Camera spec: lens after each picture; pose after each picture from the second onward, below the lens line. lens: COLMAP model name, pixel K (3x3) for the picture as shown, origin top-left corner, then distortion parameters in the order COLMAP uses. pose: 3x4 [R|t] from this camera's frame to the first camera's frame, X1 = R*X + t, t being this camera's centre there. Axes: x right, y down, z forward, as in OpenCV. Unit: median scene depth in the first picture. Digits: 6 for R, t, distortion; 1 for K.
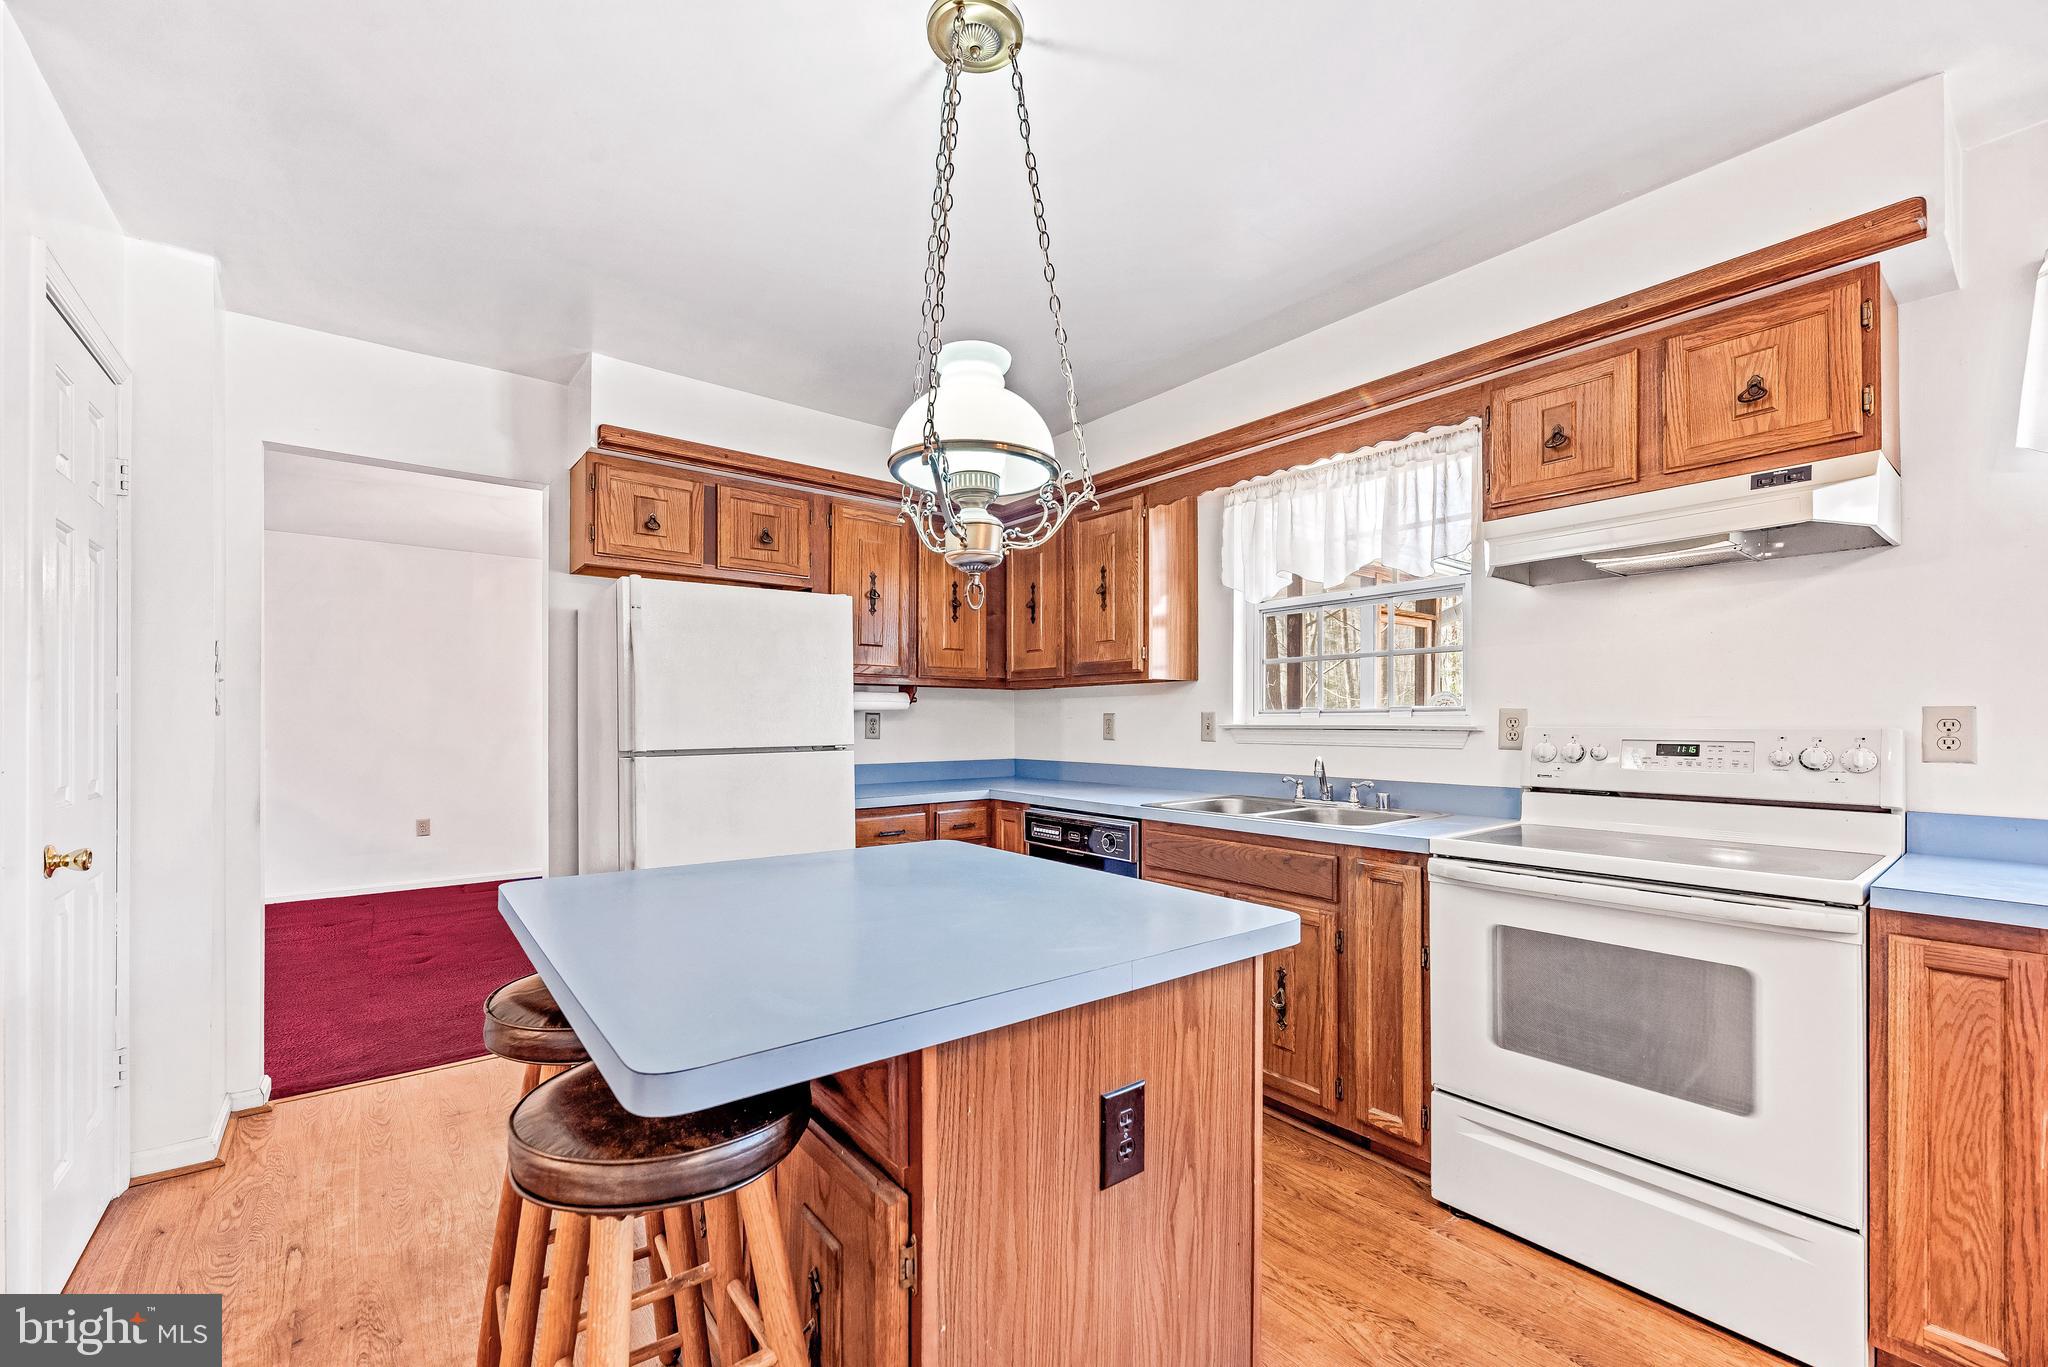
lens RADIAL K [[835.3, 0, 1014.1], [0, 835.3, 720.6], [0, 0, 1]] dist [0.002565, -0.001941]
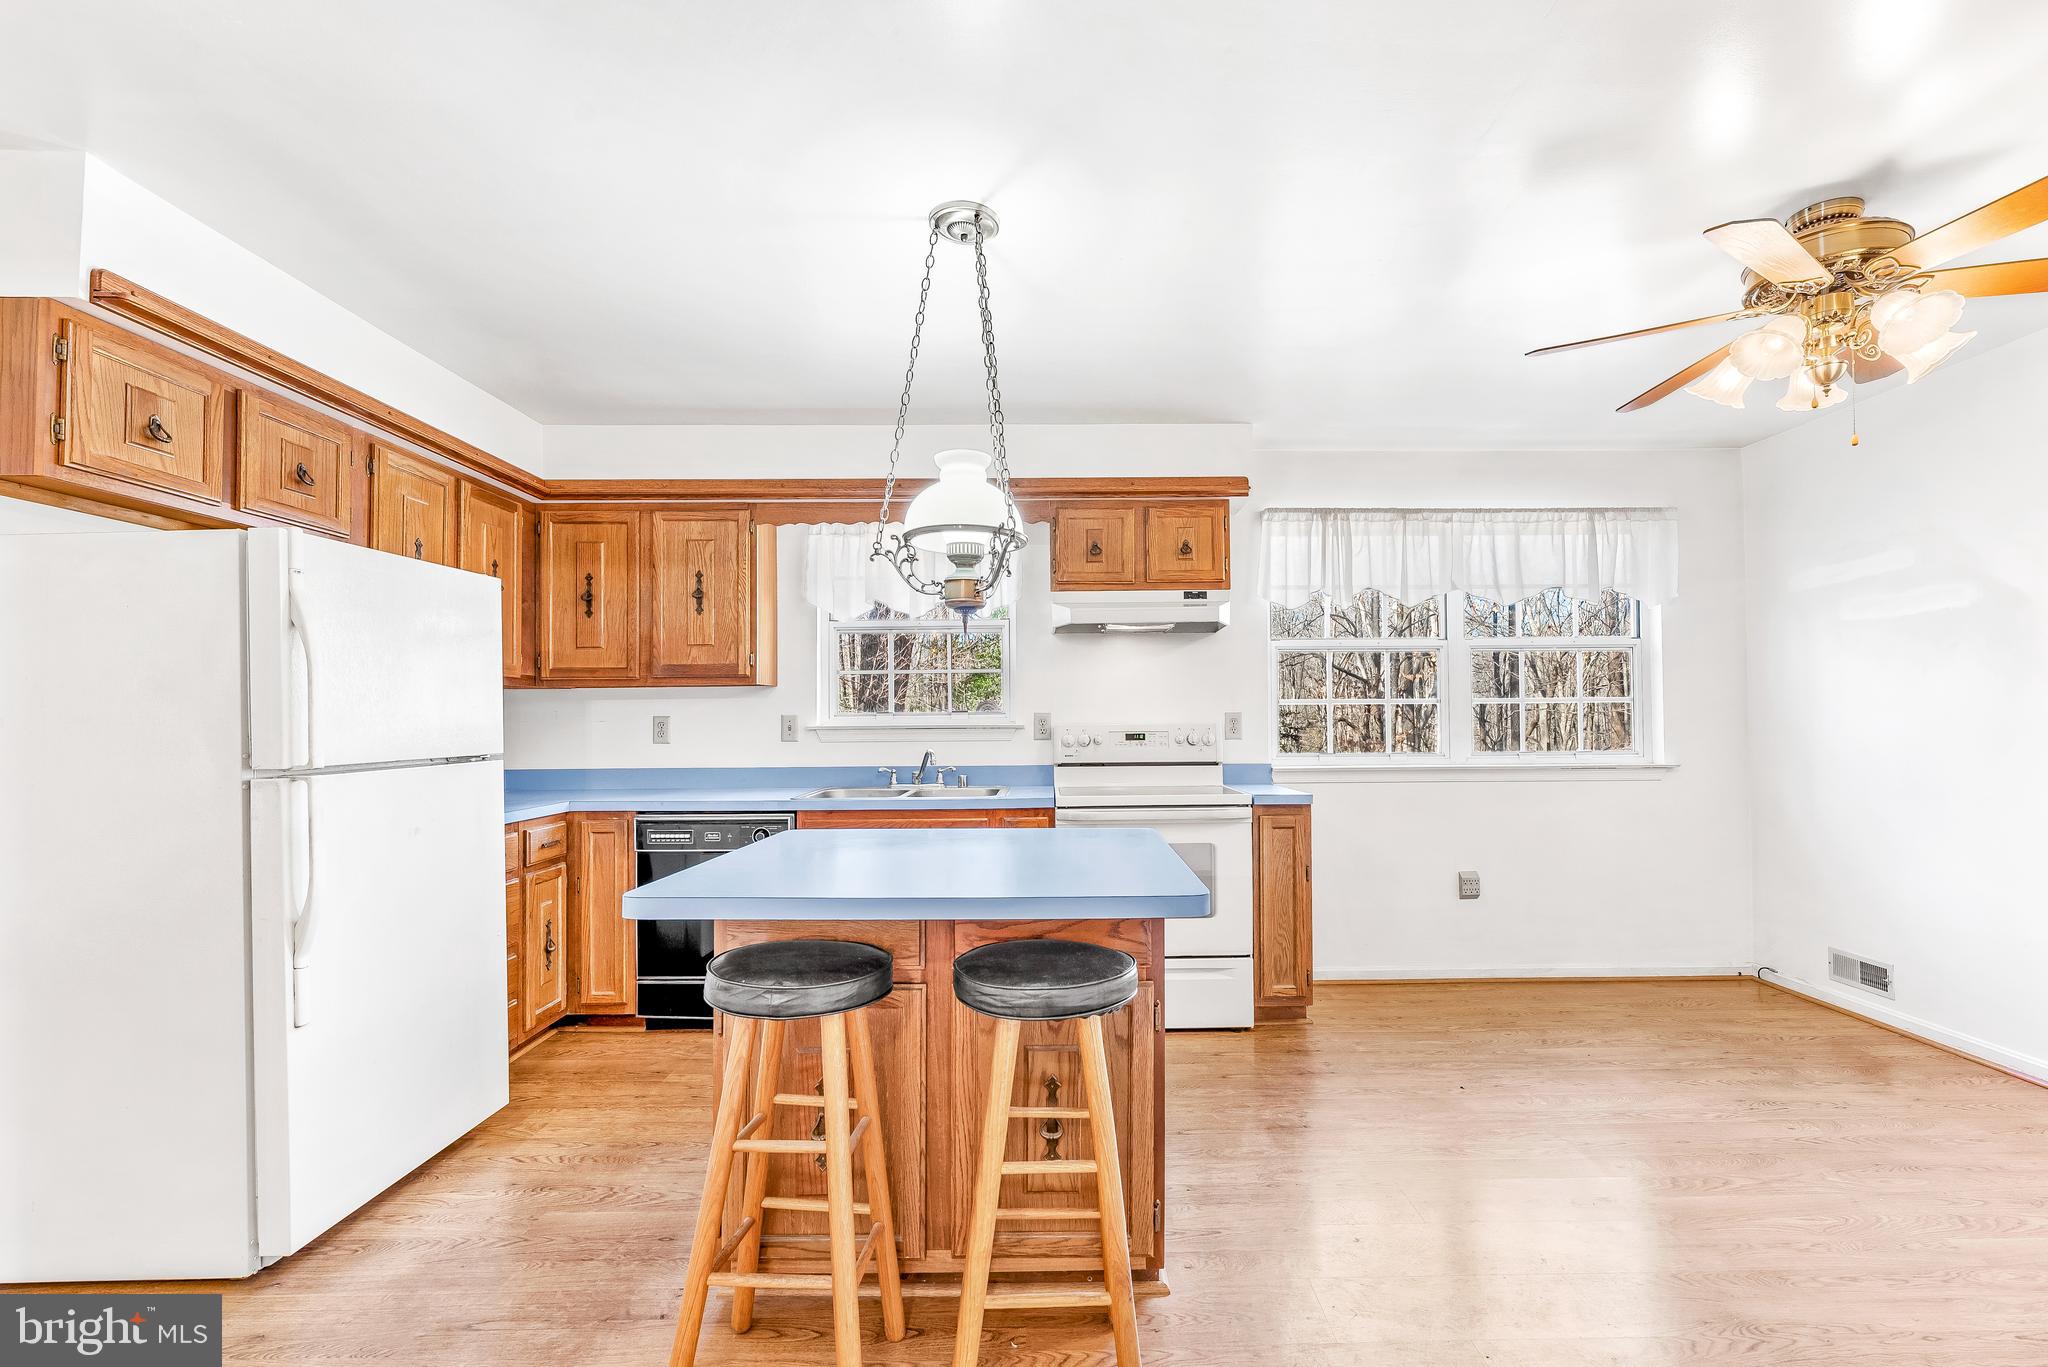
lens RADIAL K [[896.7, 0, 1070.5], [0, 896.7, 707.1], [0, 0, 1]] dist [0.000758, -0.000391]
pose [[0.596064, 0.007558, 0.802902, -0.701471], [0.007945, 0.999851, -0.015310, 0.000477], [-0.802898, 0.015504, 0.595915, -0.008025]]
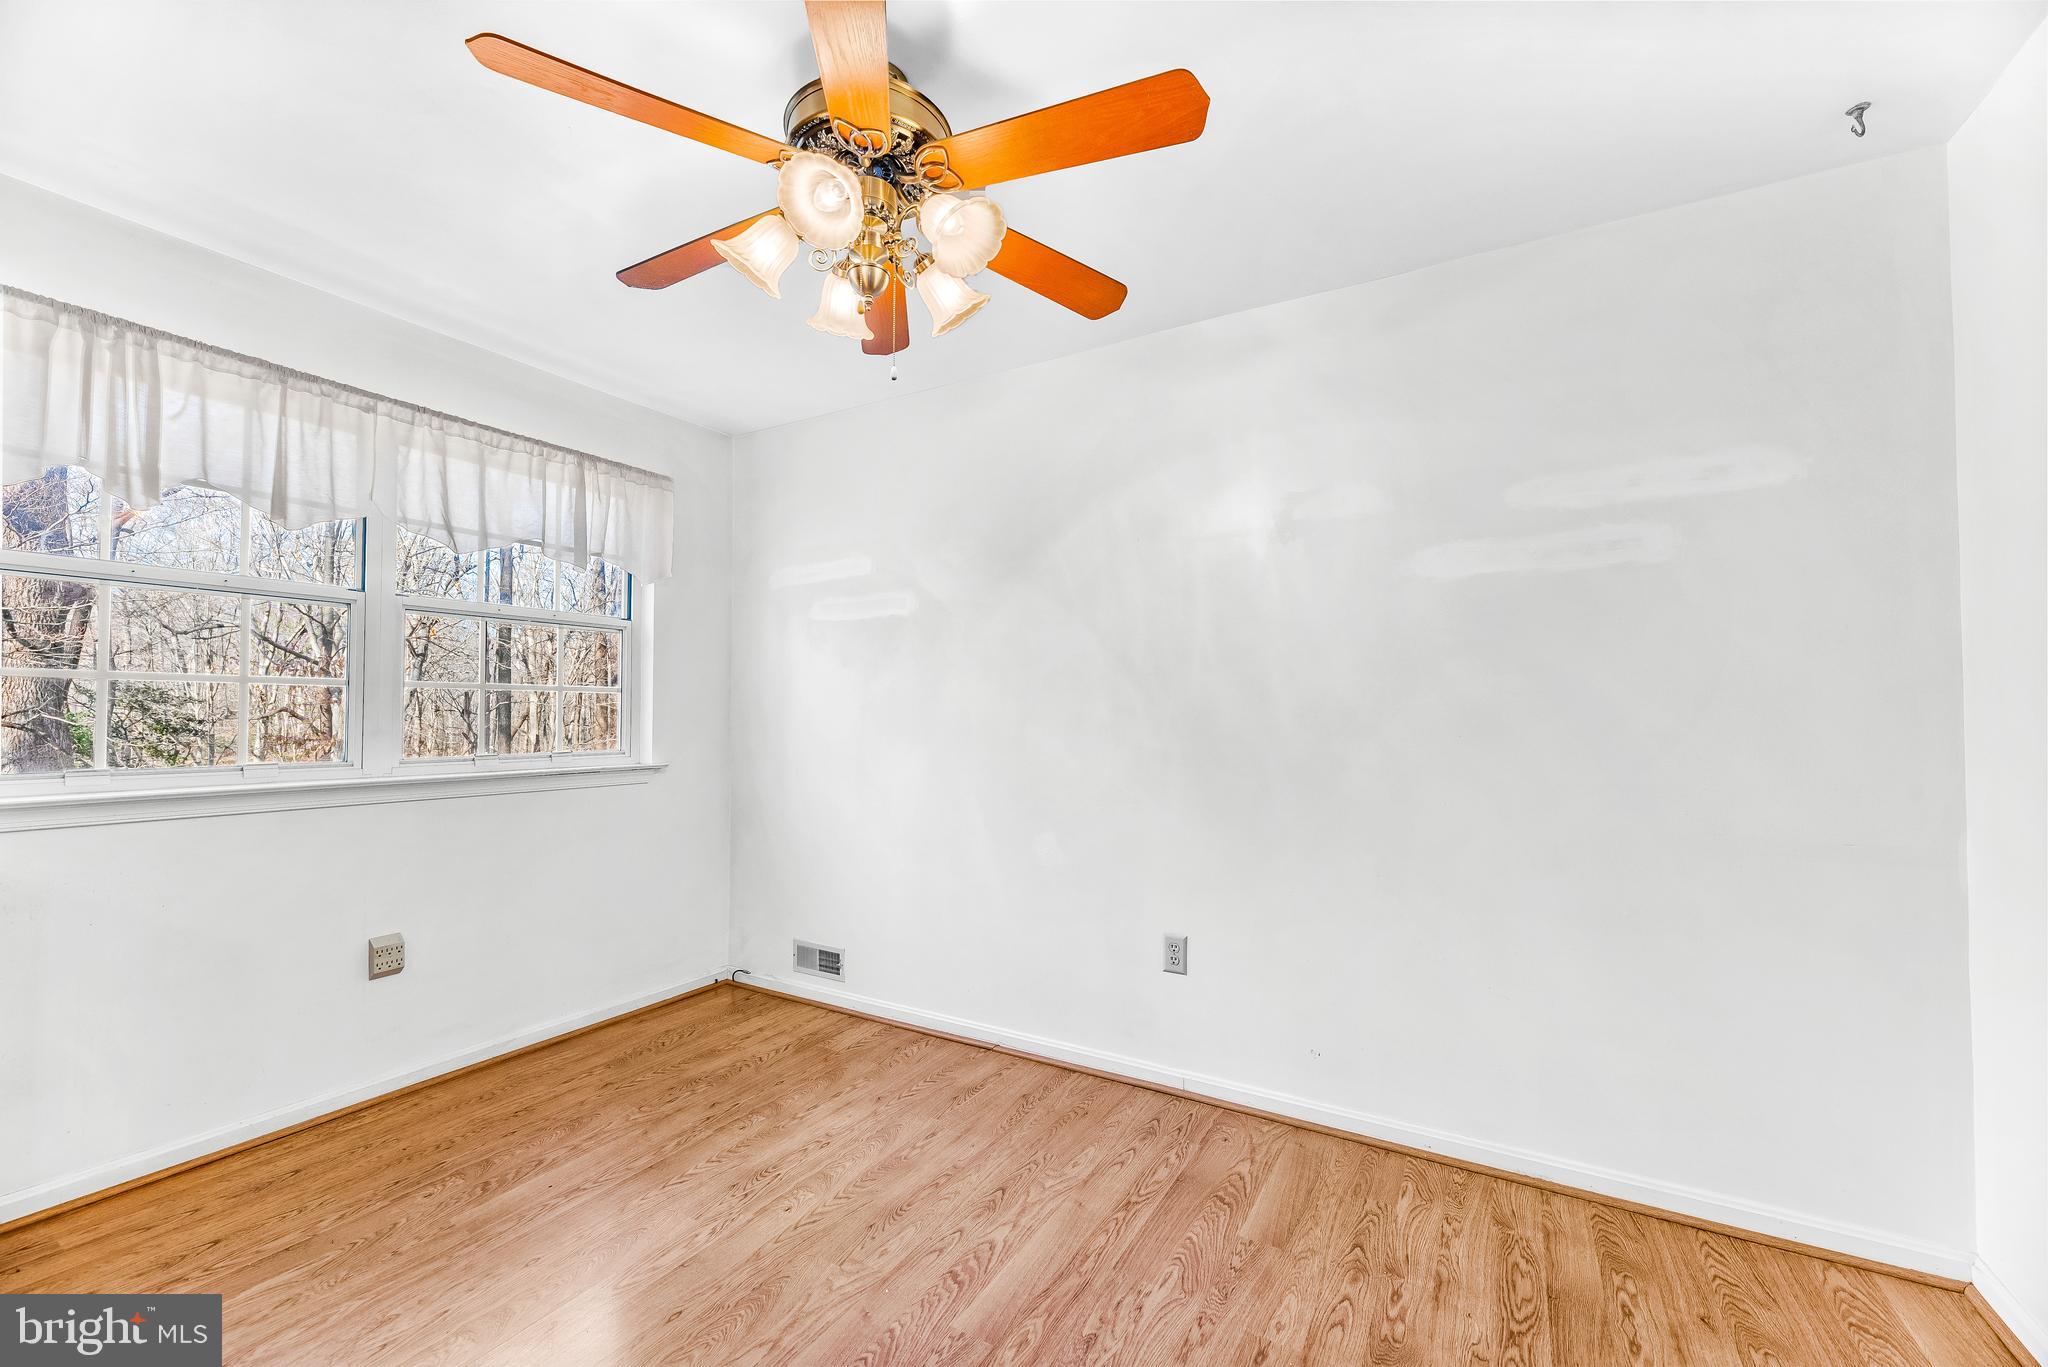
lens RADIAL K [[835.3, 0, 1018.5], [0, 835.3, 691.5], [0, 0, 1]] dist [0.002565, -0.001941]
pose [[-0.363079, 0.021150, 0.931518, -0.181764], [-0.003608, 0.999703, -0.024105, 0.000869], [-0.931752, -0.012113, -0.362894, 0.041388]]
